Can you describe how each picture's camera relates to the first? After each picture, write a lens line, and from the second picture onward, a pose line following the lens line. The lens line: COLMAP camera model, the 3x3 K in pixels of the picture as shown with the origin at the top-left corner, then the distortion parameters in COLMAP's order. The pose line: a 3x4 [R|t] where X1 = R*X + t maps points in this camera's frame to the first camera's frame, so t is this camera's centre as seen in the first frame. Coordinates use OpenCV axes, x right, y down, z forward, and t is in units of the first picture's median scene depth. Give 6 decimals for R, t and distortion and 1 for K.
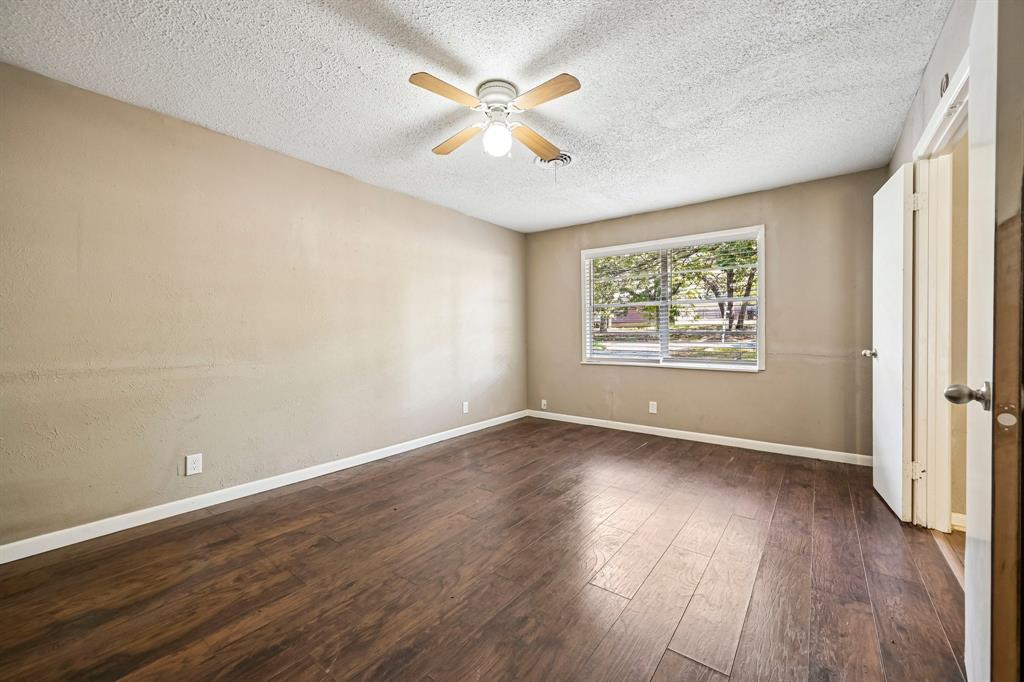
lens RADIAL K [[403.4, 0, 513.0], [0, 403.4, 337.1], [0, 0, 1]] dist [-0.001260, 0.000315]
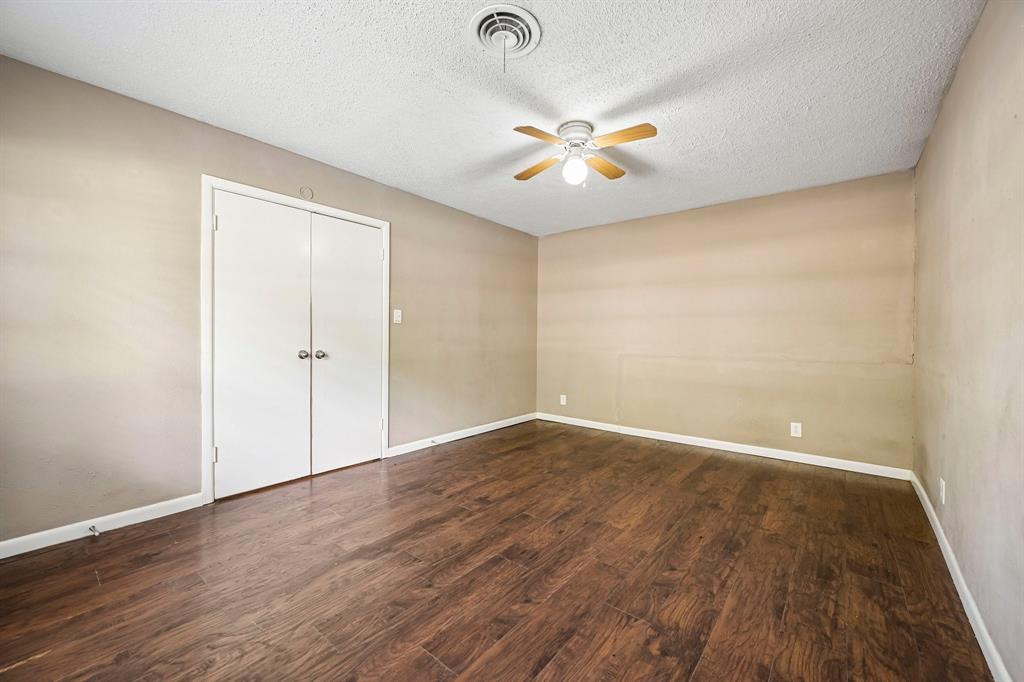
lens RADIAL K [[403.4, 0, 512.7], [0, 403.4, 340.0], [0, 0, 1]] dist [-0.001260, 0.000315]
pose [[-0.999444, -0.000071, 0.033346, 0.077022], [0.000257, 0.999952, 0.009822, -0.008723], [-0.033345, 0.009825, -0.999396, 1.660025]]
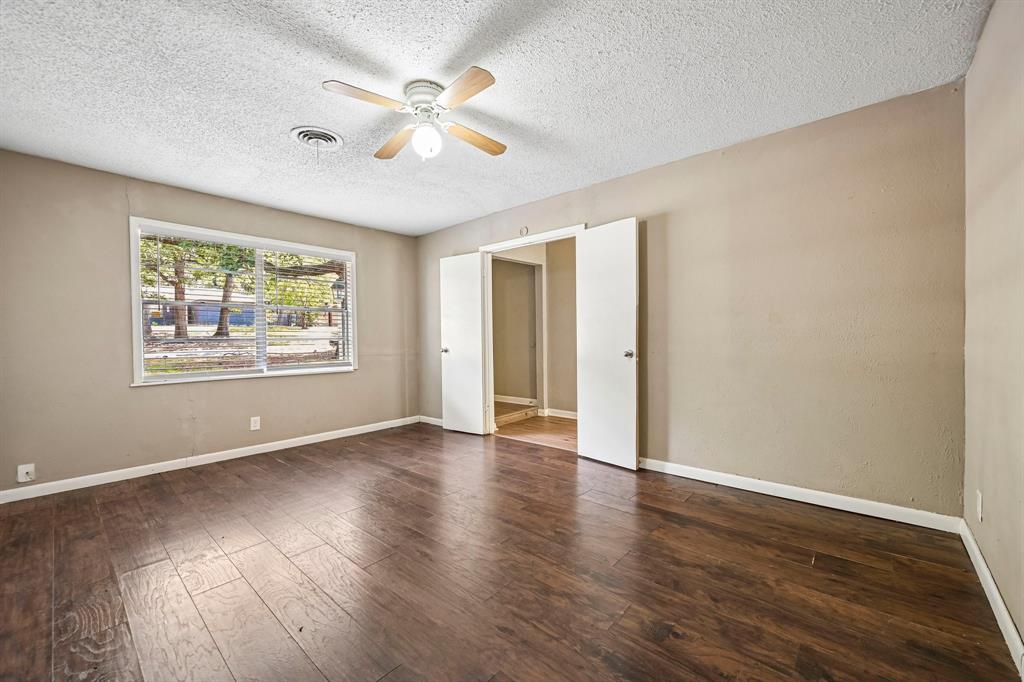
lens RADIAL K [[403.4, 0, 518.9], [0, 403.4, 339.4], [0, 0, 1]] dist [-0.001260, 0.000315]
pose [[0.058009, -0.001820, 0.998314, -0.772779], [0.016181, 0.999869, 0.000882, -0.003828], [-0.998185, 0.016103, 0.058031, 0.556811]]
